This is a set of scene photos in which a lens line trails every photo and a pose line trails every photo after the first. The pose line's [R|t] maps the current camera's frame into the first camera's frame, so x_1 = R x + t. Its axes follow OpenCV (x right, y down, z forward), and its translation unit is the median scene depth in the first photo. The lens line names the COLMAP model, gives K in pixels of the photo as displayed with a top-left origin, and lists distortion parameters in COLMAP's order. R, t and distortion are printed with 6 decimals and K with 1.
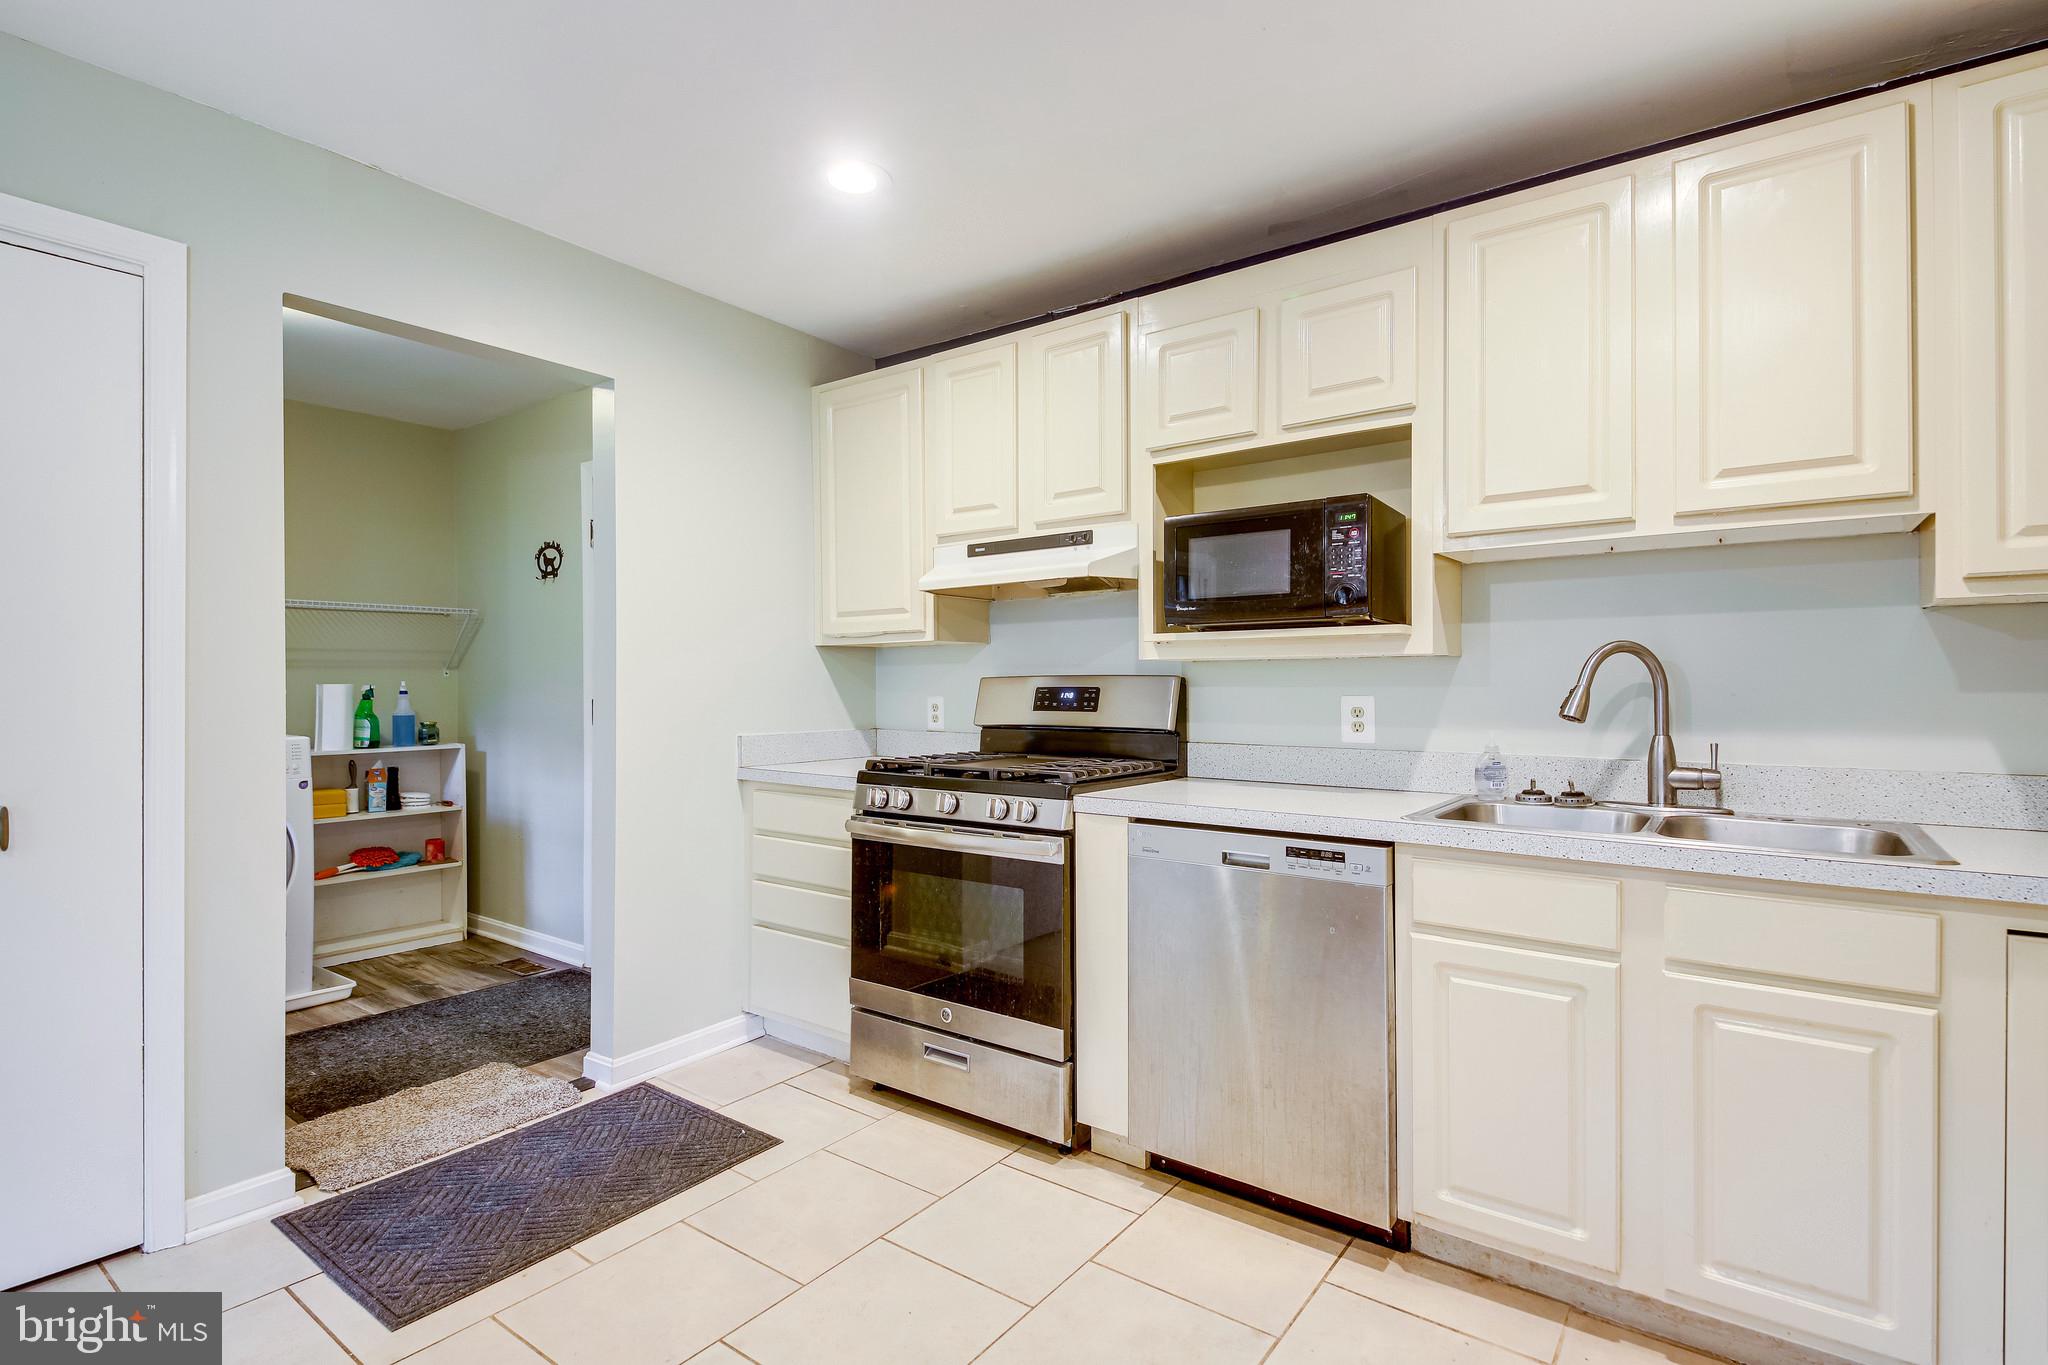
lens RADIAL K [[972.6, 0, 1024.0], [0, 972.6, 682.5], [0, 0, 1]] dist [0.013654, -0.010323]
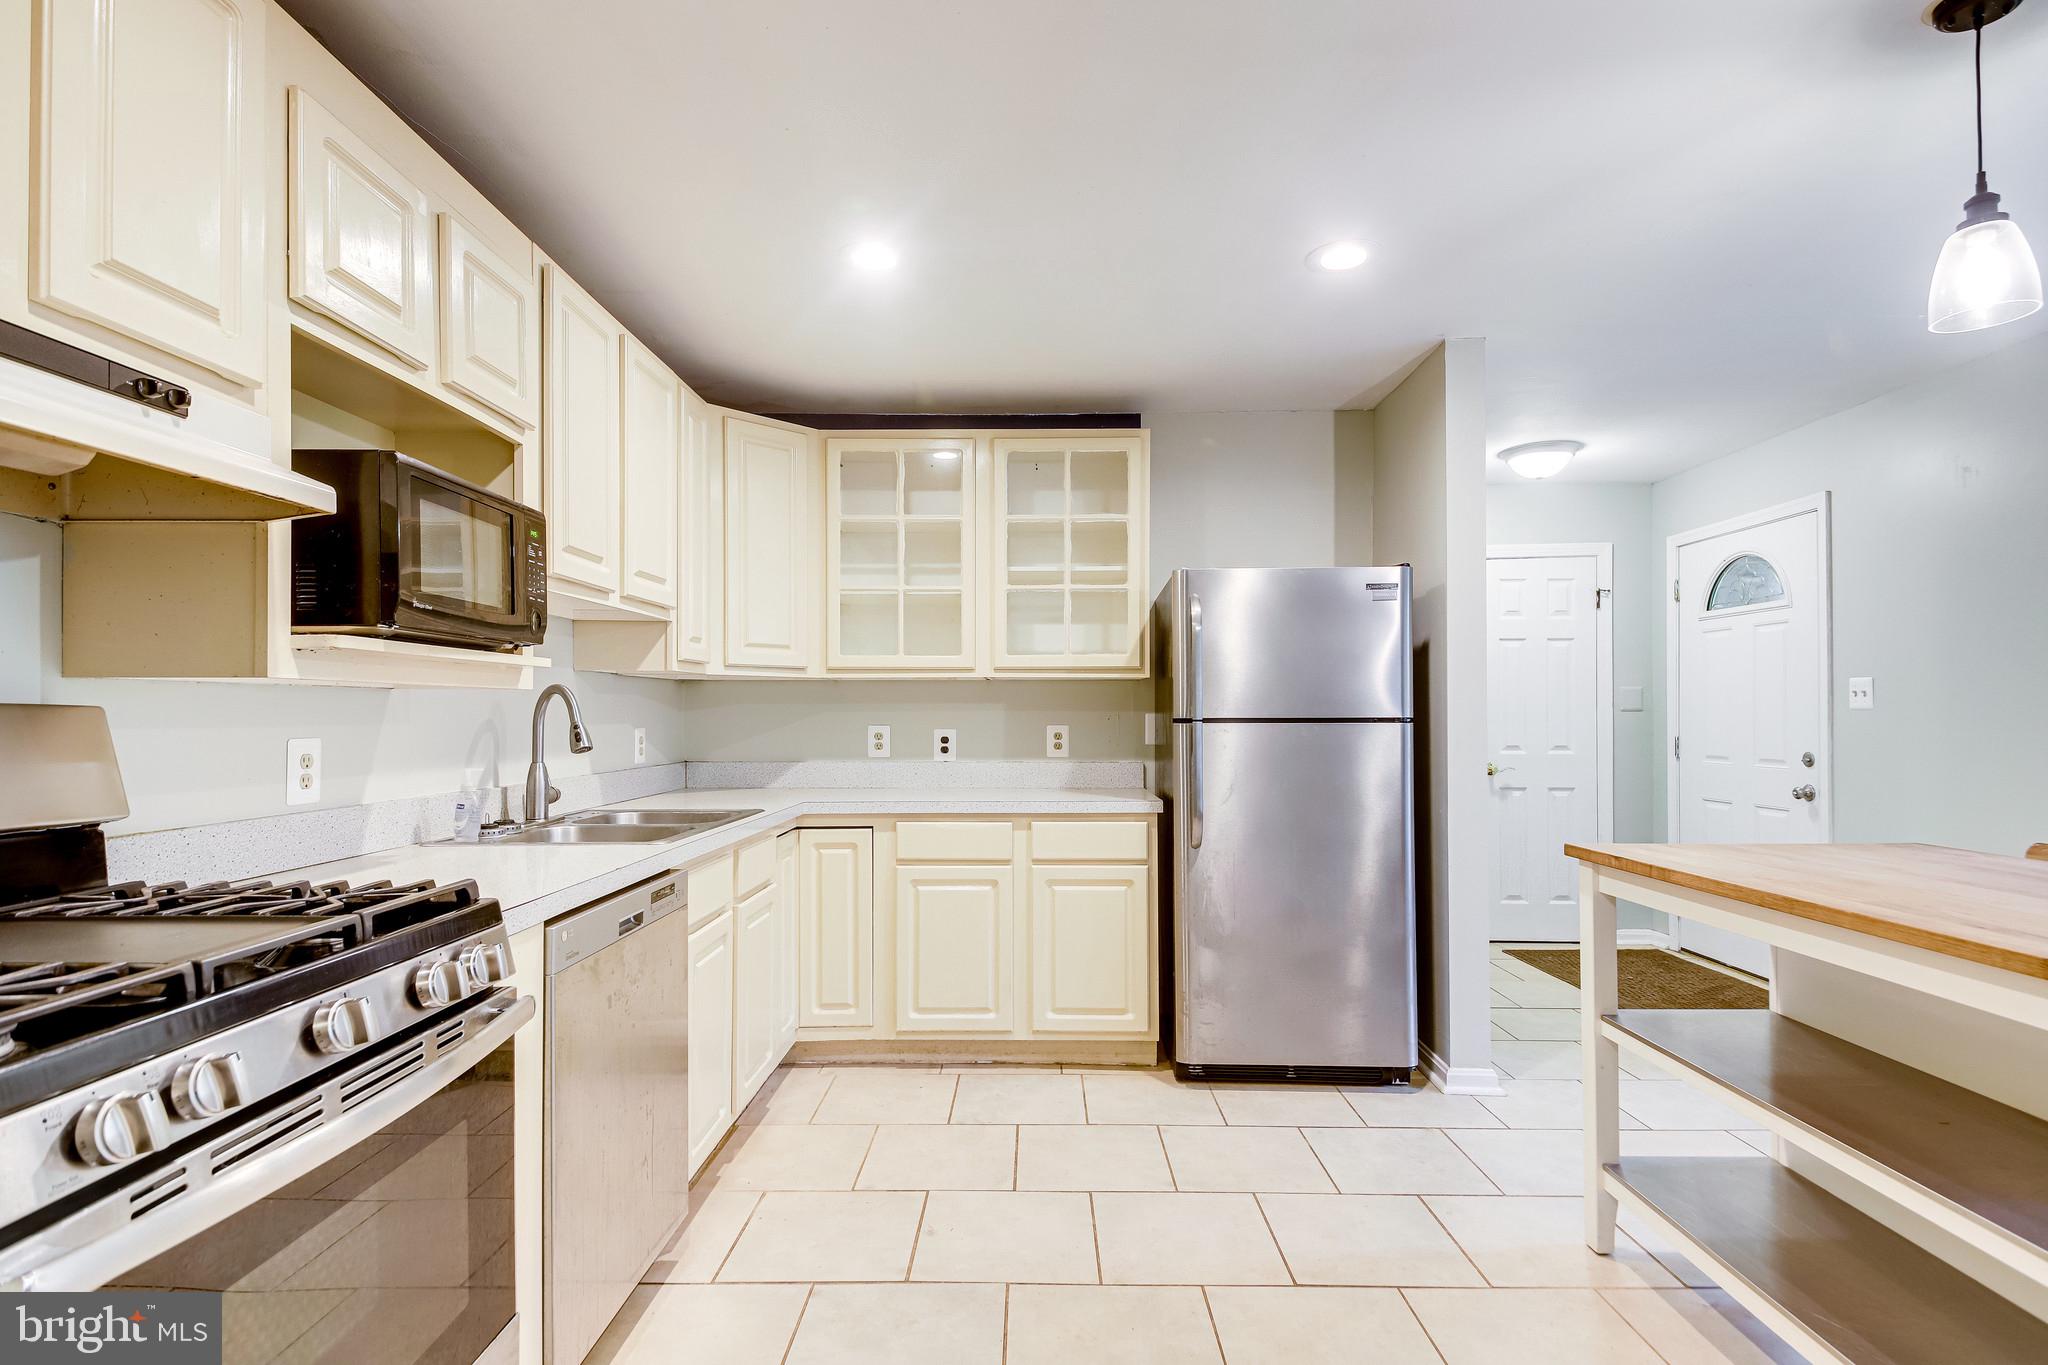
lens RADIAL K [[1016.0, 0, 1026.9], [0, 1016.0, 702.2], [0, 0, 1]] dist [0.103790, -0.046560]
pose [[-0.598629, 0.012066, 0.800936, -0.657747], [0.000811, 0.999895, -0.014457, -0.001381], [-0.801026, -0.008004, -0.598576, 1.133927]]
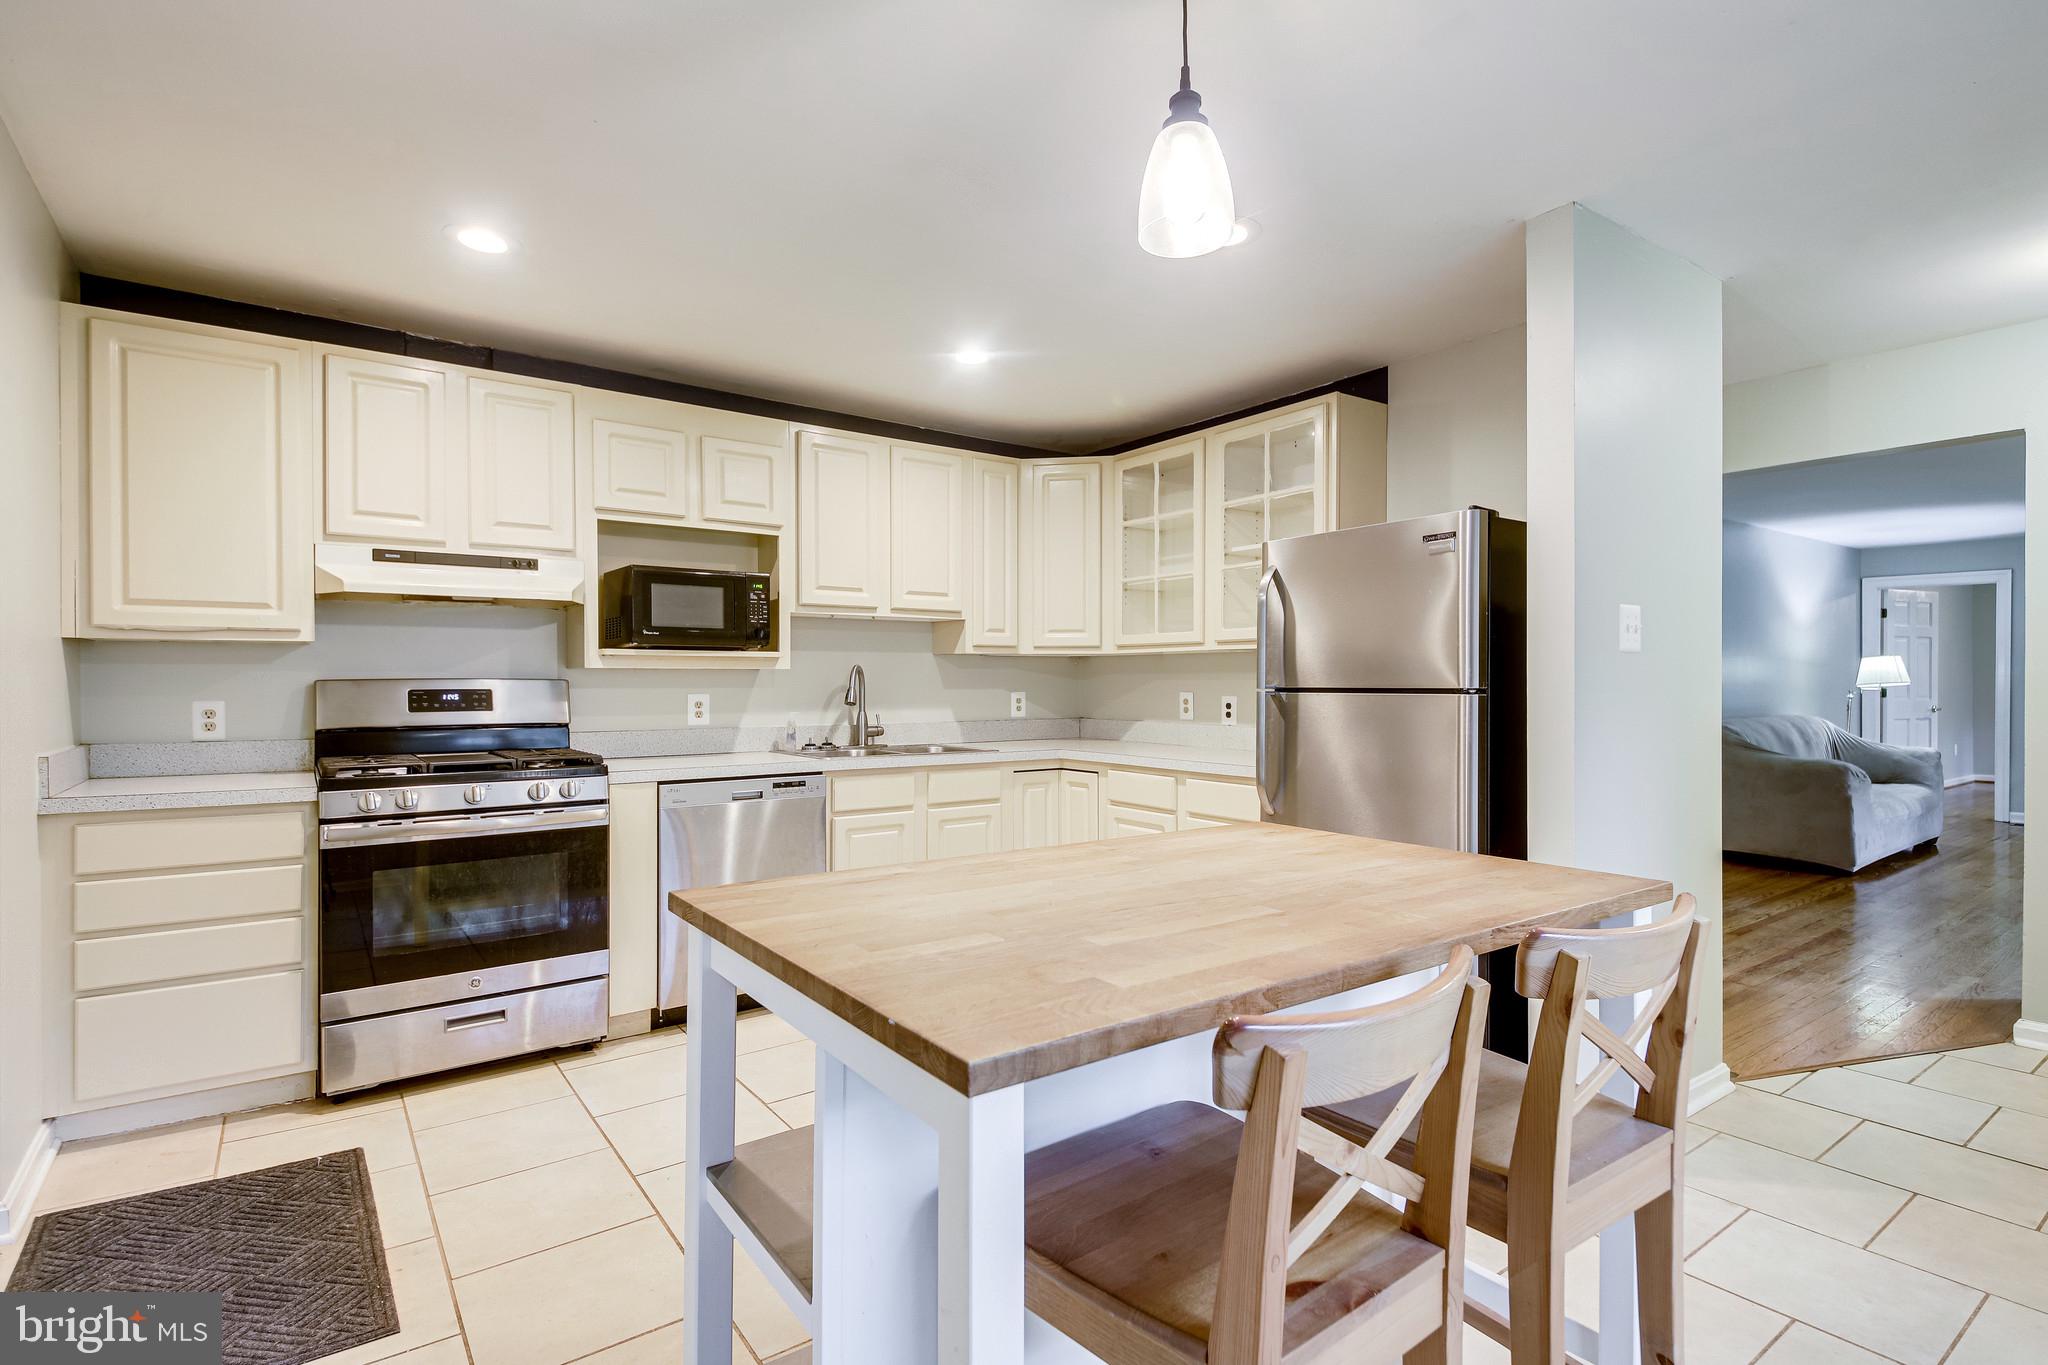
lens RADIAL K [[972.6, 0, 1024.0], [0, 972.6, 682.5], [0, 0, 1]] dist [0.013654, -0.010323]
pose [[0.284489, 0.001176, 0.958679, -1.060206], [-0.002144, 0.999998, -0.000590, -0.004803], [-0.958677, -0.001888, 0.284491, 0.086464]]
